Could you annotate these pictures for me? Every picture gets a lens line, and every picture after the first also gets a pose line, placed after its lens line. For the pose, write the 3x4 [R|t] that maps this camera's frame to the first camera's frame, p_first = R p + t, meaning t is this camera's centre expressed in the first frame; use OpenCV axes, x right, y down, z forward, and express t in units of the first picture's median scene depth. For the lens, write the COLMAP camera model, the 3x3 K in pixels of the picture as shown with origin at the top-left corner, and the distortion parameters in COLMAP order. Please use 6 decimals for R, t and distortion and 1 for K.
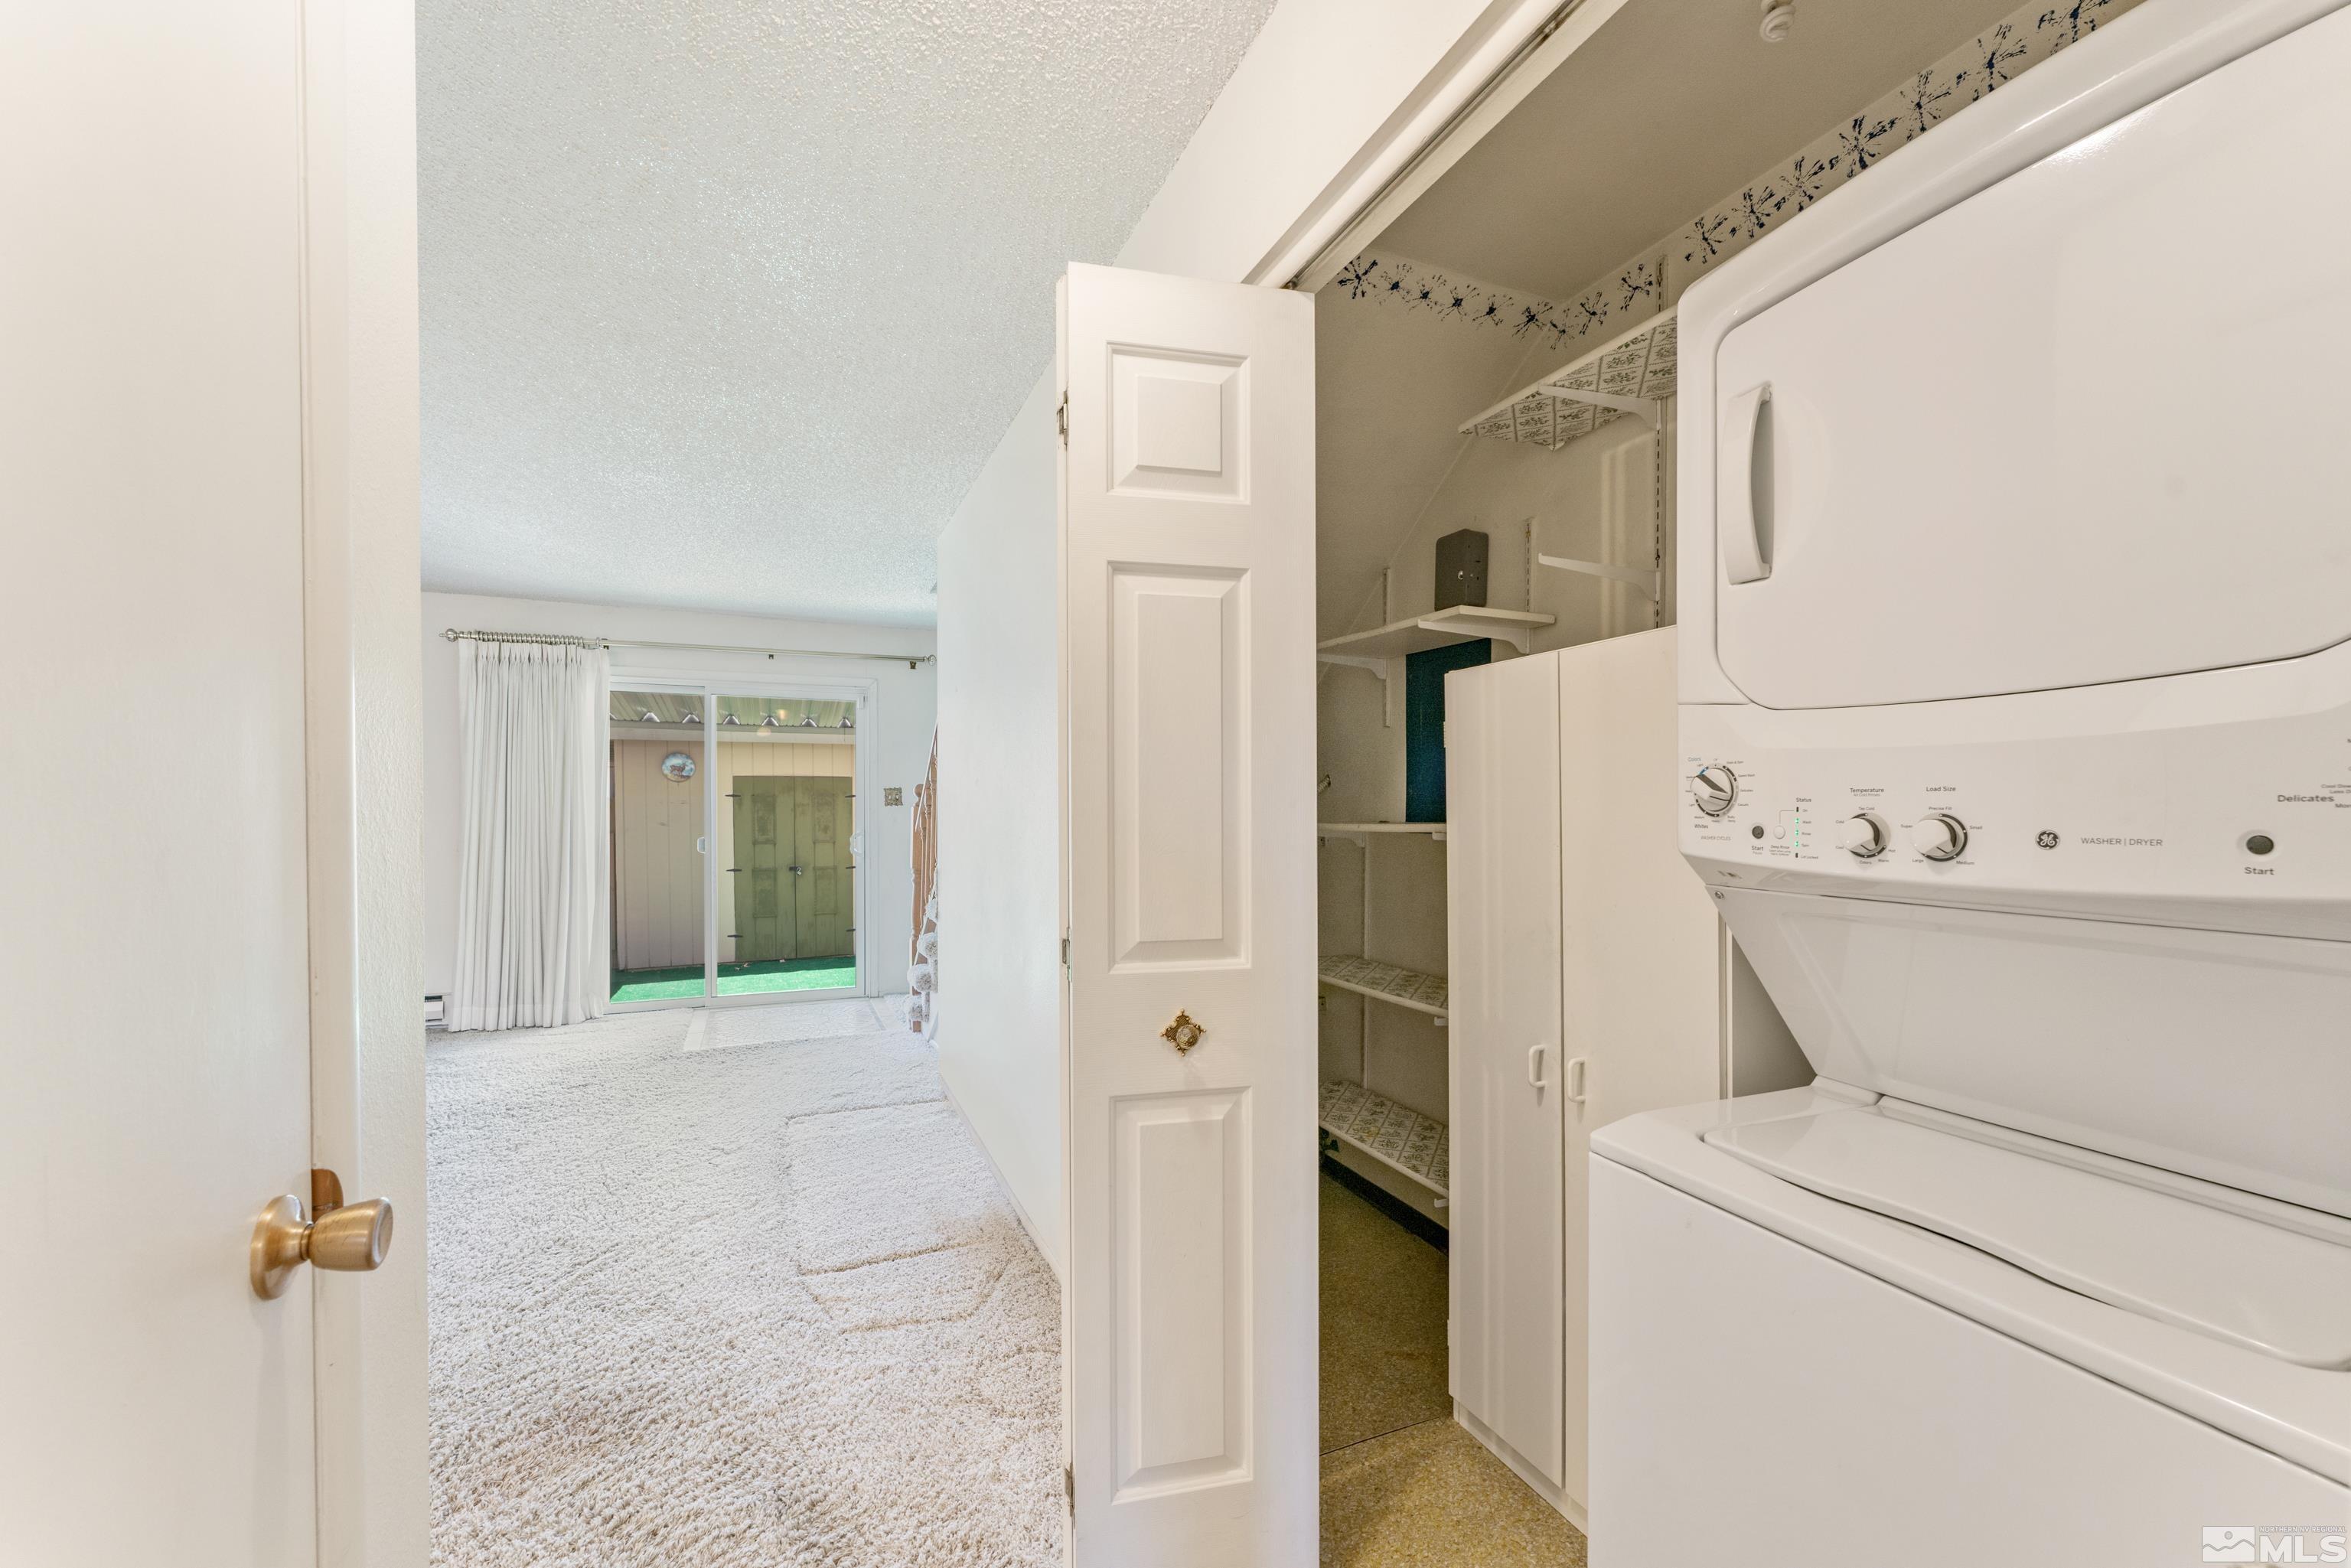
lens RADIAL K [[937.0, 0, 1186.3], [0, 937.0, 815.1], [0, 0, 1]] dist [0.001228, -0.000480]
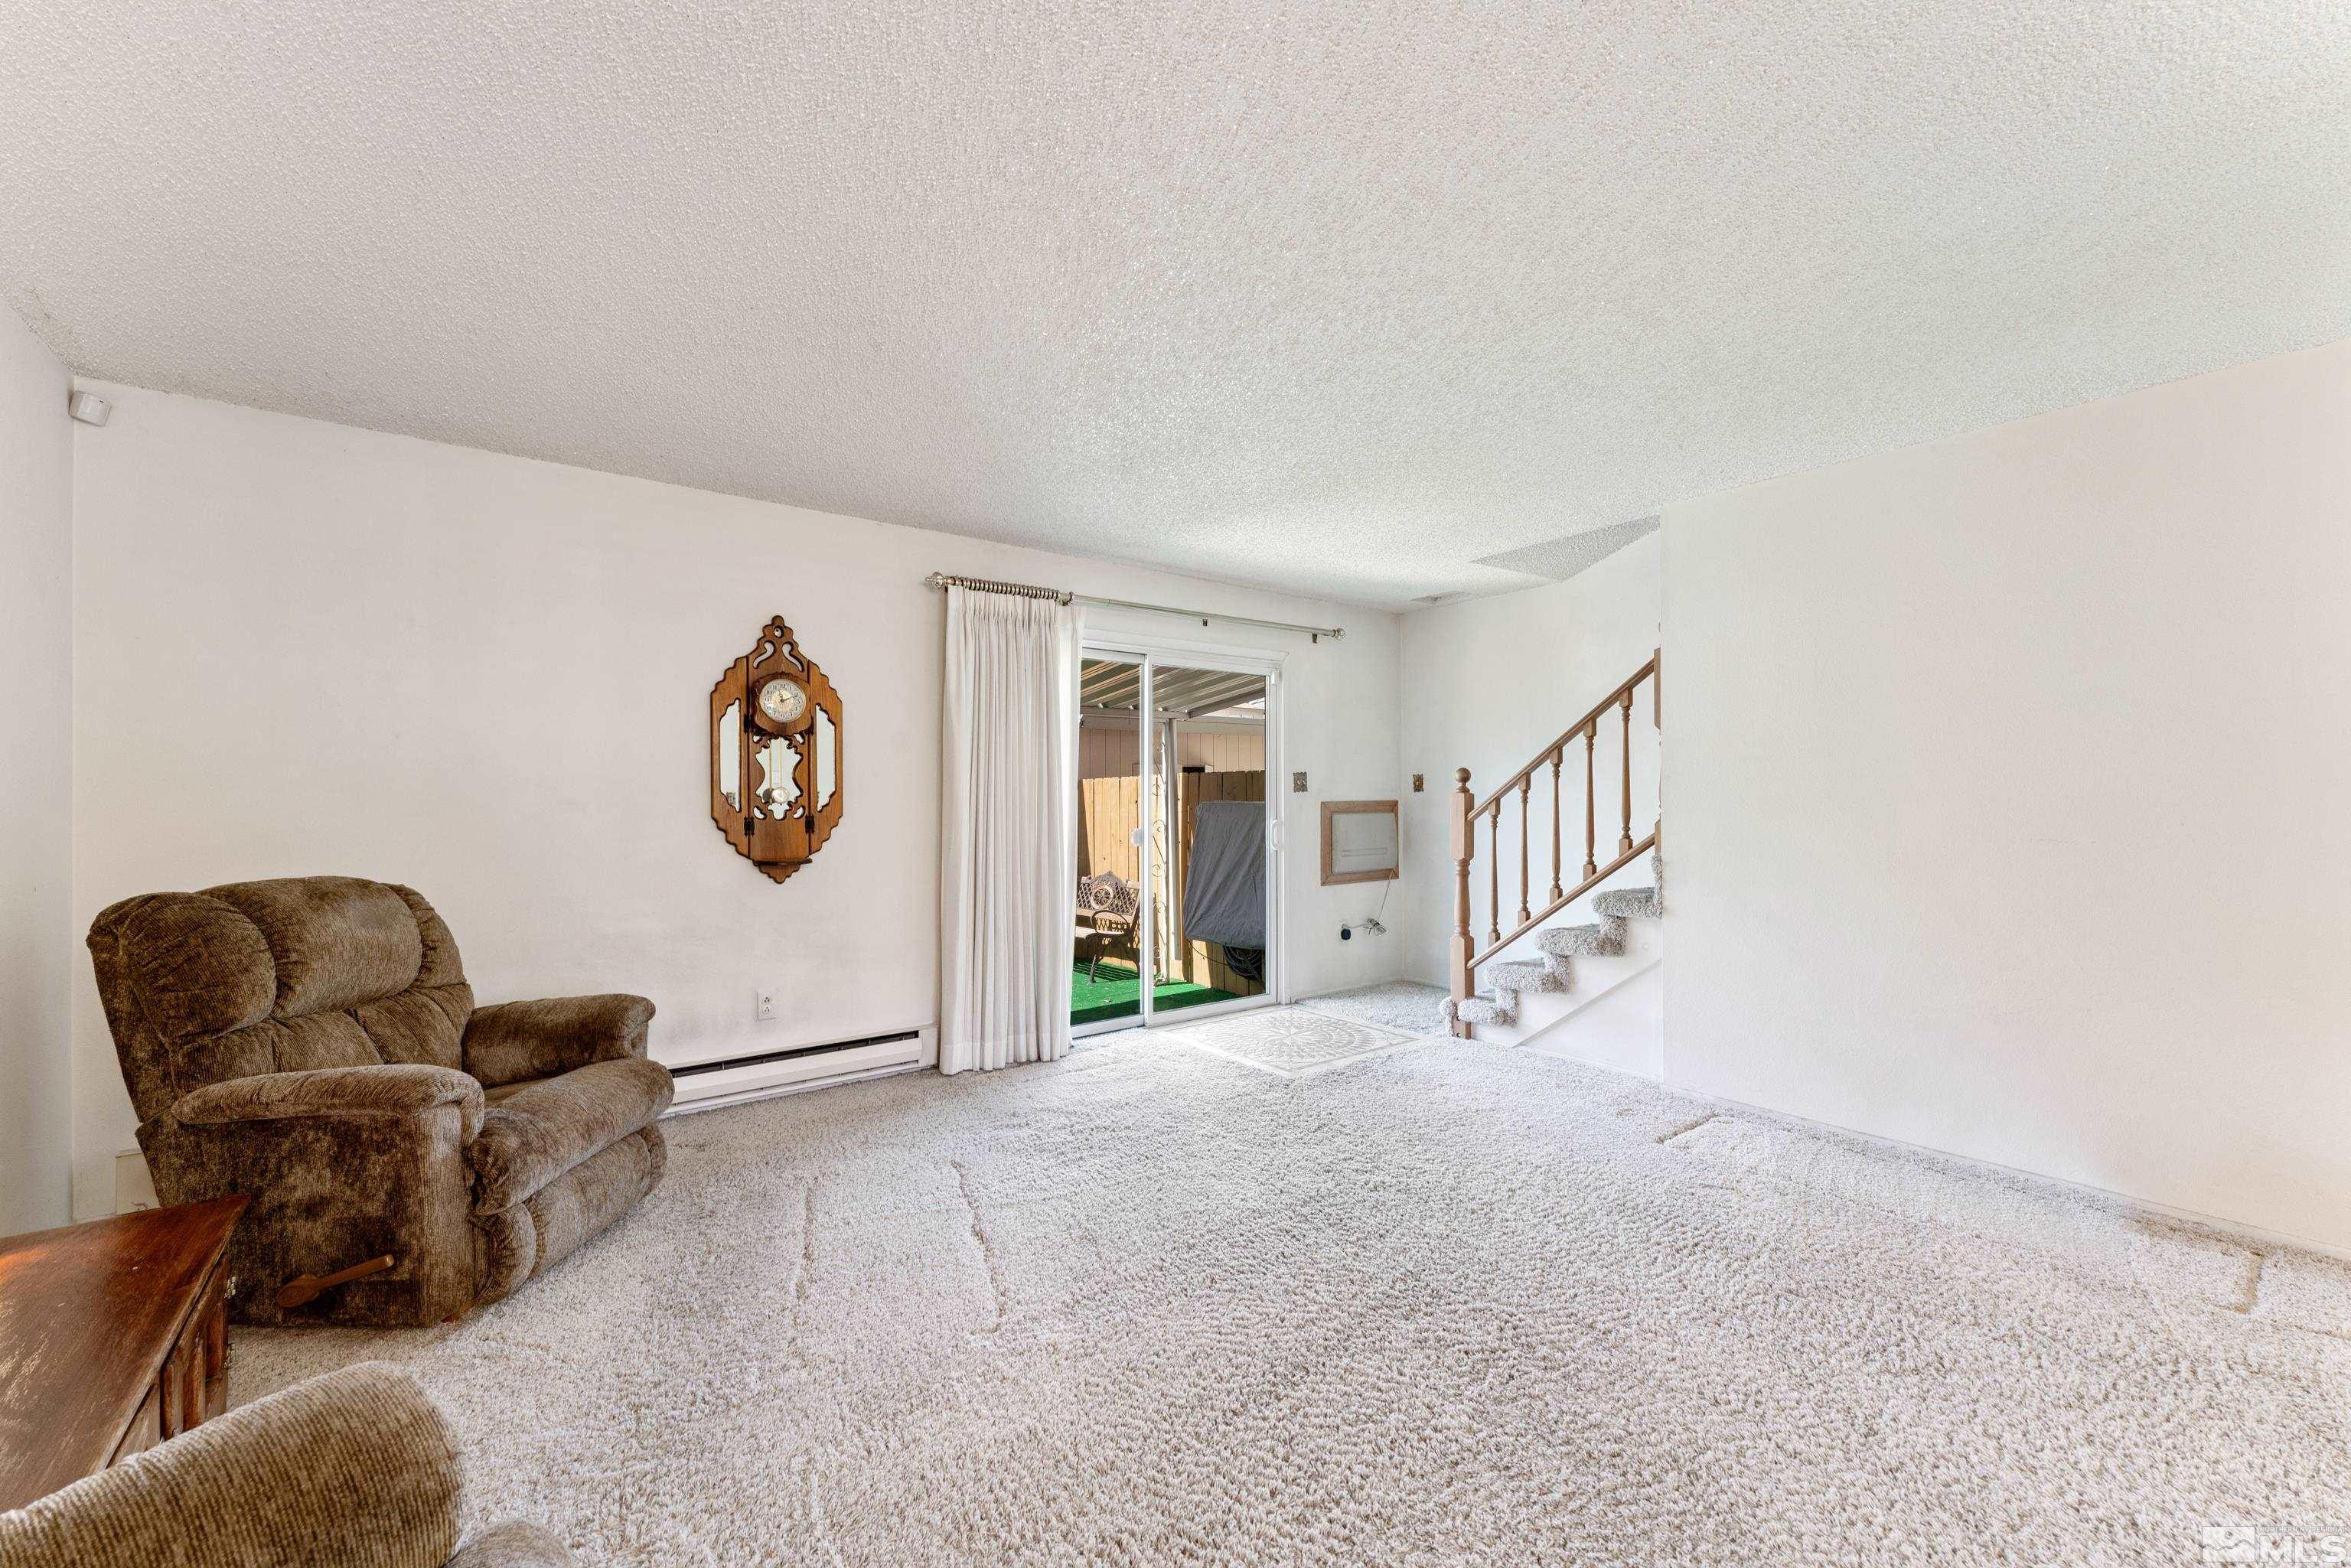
lens RADIAL K [[937.0, 0, 1175.6], [0, 937.0, 782.6], [0, 0, 1]] dist [0.001228, -0.000480]
pose [[0.971964, 0.003112, 0.235108, -0.724841], [0.001791, 0.999785, -0.020637, -0.000796], [-0.235122, 0.020479, 0.971750, 0.159182]]
